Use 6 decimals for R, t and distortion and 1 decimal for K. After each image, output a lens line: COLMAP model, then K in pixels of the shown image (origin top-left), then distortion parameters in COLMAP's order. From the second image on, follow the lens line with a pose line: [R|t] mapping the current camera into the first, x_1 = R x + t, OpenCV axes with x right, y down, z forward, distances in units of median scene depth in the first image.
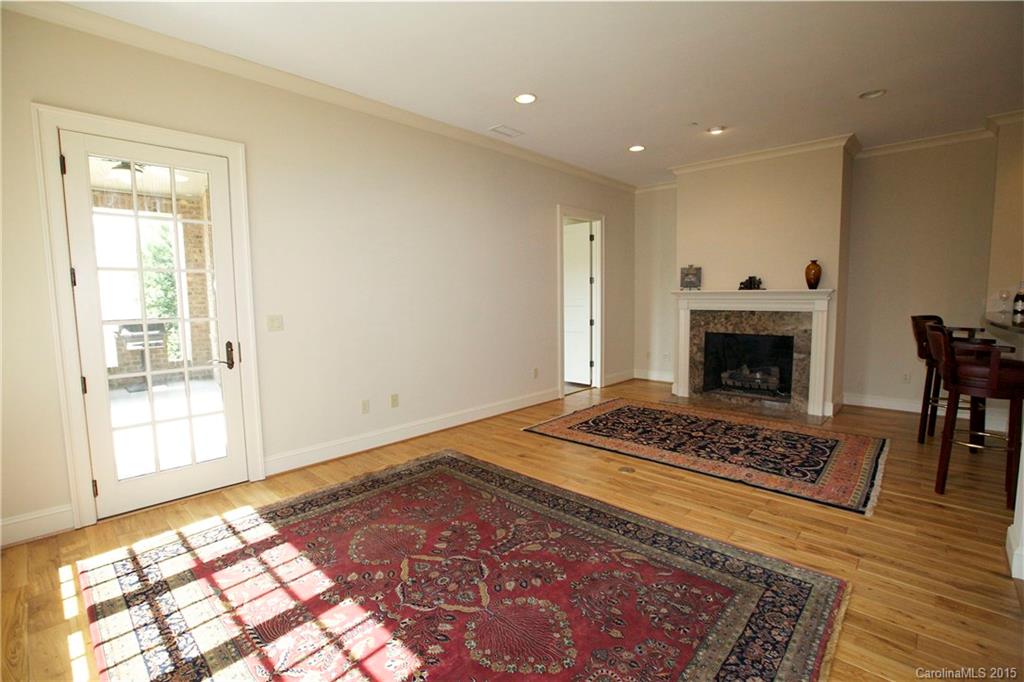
lens RADIAL K [[470.6, 0, 510.4], [0, 470.6, 340.4], [0, 0, 1]] dist [-0.060489, 0.027684]
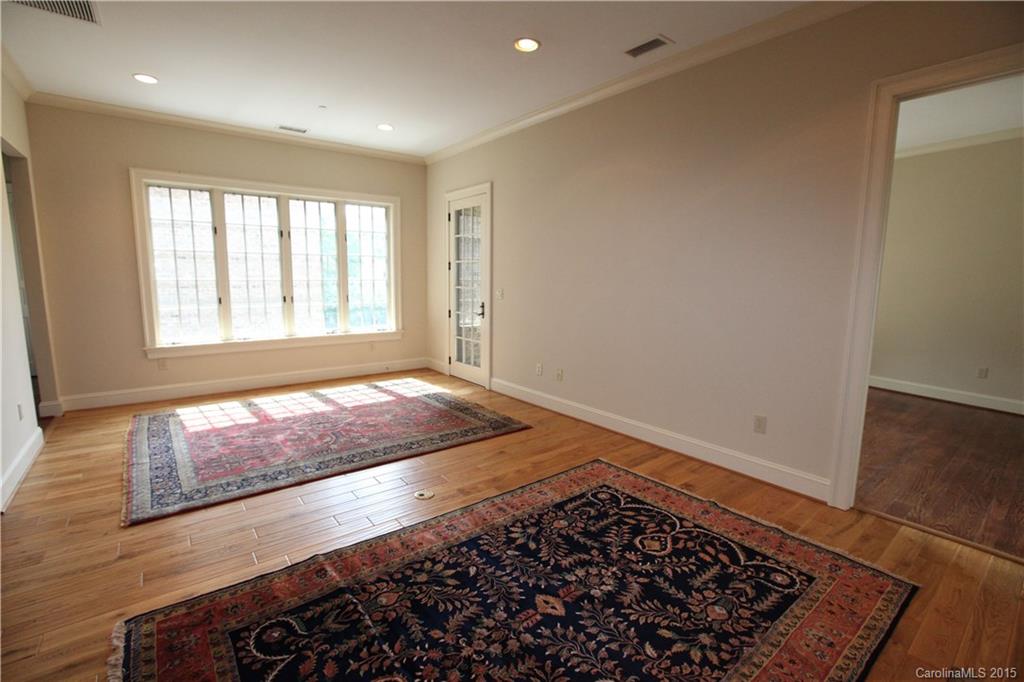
lens RADIAL K [[463.3, 0, 516.3], [0, 463.3, 341.8], [0, 0, 1]] dist [-0.037391, 0.000653]
pose [[-0.142376, 0.147442, -0.978770, 0.786781], [-0.107667, 0.980669, 0.163390, -0.109256], [0.983939, 0.128644, -0.123749, 0.983538]]
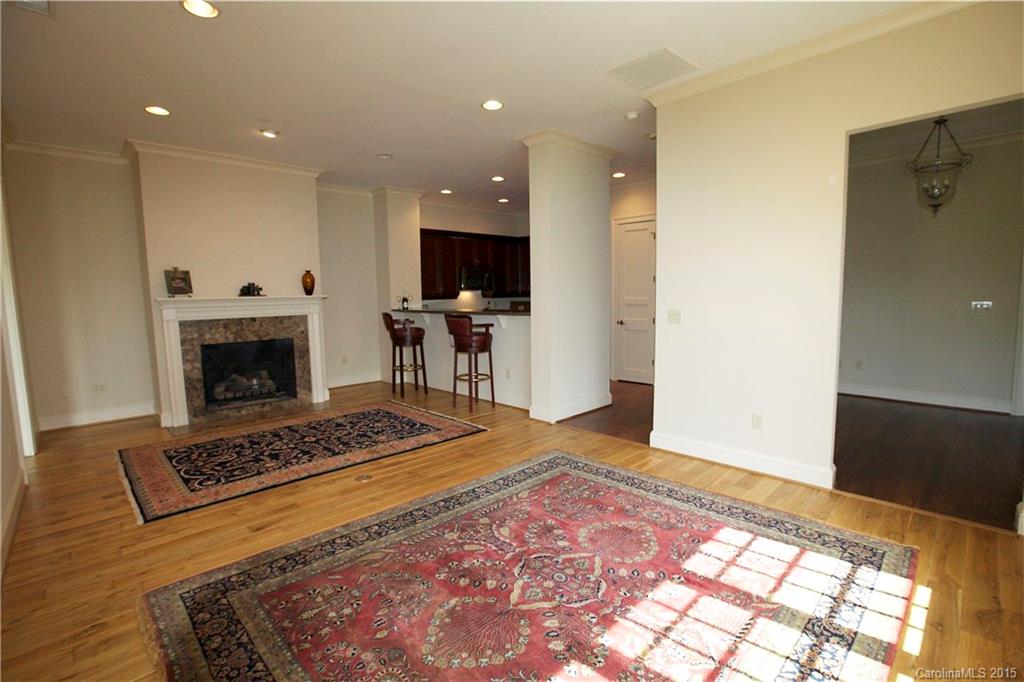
lens RADIAL K [[470.6, 0, 510.4], [0, 470.6, 340.4], [0, 0, 1]] dist [-0.060489, 0.027684]
pose [[0.052708, -0.090022, 0.994544, -0.545087], [0.111989, 0.990179, 0.083692, -0.044328], [-0.992311, 0.106966, 0.062272, 0.484881]]
